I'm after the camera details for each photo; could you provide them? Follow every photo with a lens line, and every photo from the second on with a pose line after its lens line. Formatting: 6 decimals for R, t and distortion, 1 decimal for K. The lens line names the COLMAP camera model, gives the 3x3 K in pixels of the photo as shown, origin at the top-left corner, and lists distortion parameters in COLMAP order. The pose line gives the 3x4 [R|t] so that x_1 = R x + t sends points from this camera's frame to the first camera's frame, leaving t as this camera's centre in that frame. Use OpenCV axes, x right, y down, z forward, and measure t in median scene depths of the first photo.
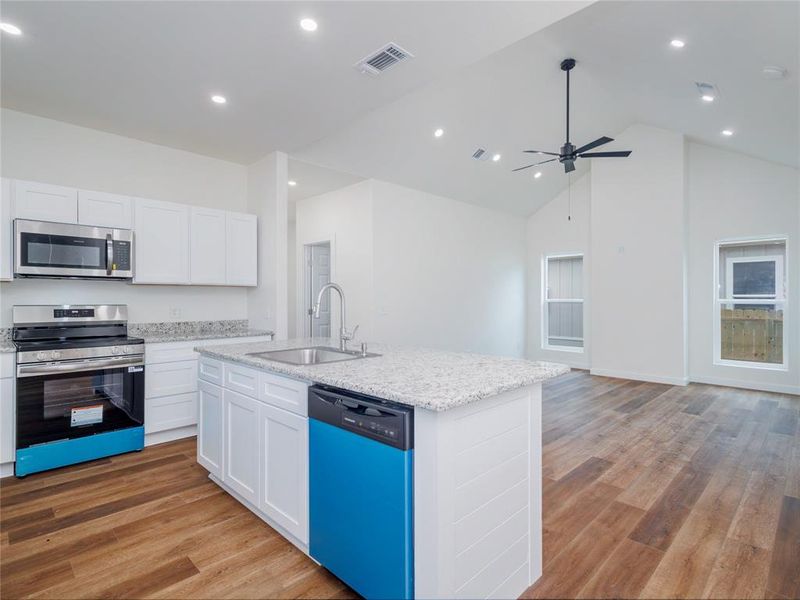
lens RADIAL K [[419.0, 0, 396.9], [0, 419.0, 296.8], [0, 0, 1]] dist [0.018031, -0.004865]
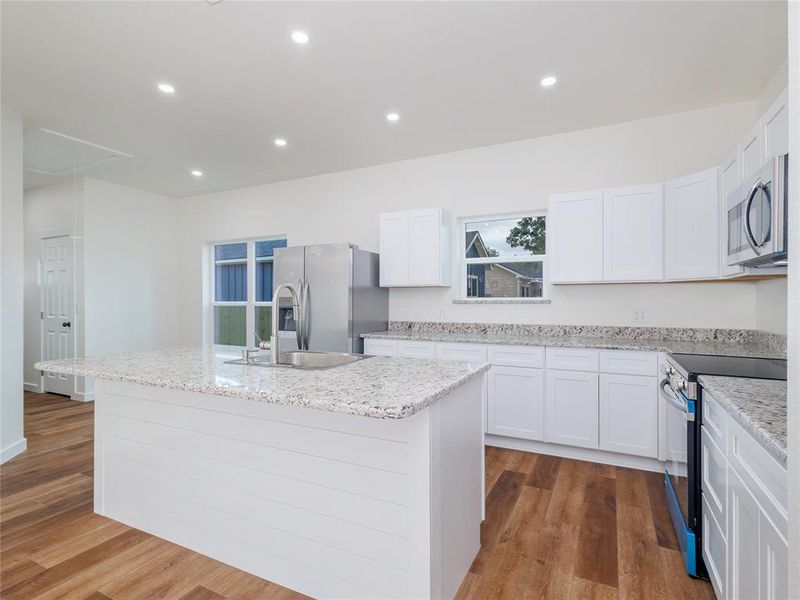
lens RADIAL K [[419.0, 0, 399.7], [0, 419.0, 302.8], [0, 0, 1]] dist [0.018031, -0.004865]
pose [[-0.950034, 0.002342, -0.312139, -0.079180], [0.003020, 0.999994, -0.001689, 0.011597], [0.312133, -0.002547, -0.950035, 1.393665]]
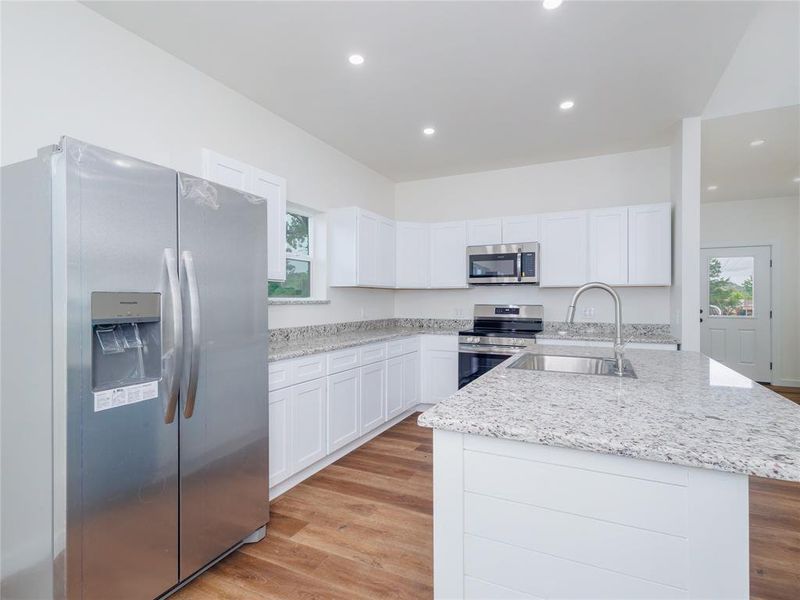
lens RADIAL K [[419.0, 0, 397.7], [0, 419.0, 299.6], [0, 0, 1]] dist [0.018031, -0.004865]
pose [[0.332325, 0.002889, -0.943160, 0.370453], [0.003031, 0.999987, 0.004131, -0.003219], [0.943160, -0.004231, 0.332312, 0.250394]]
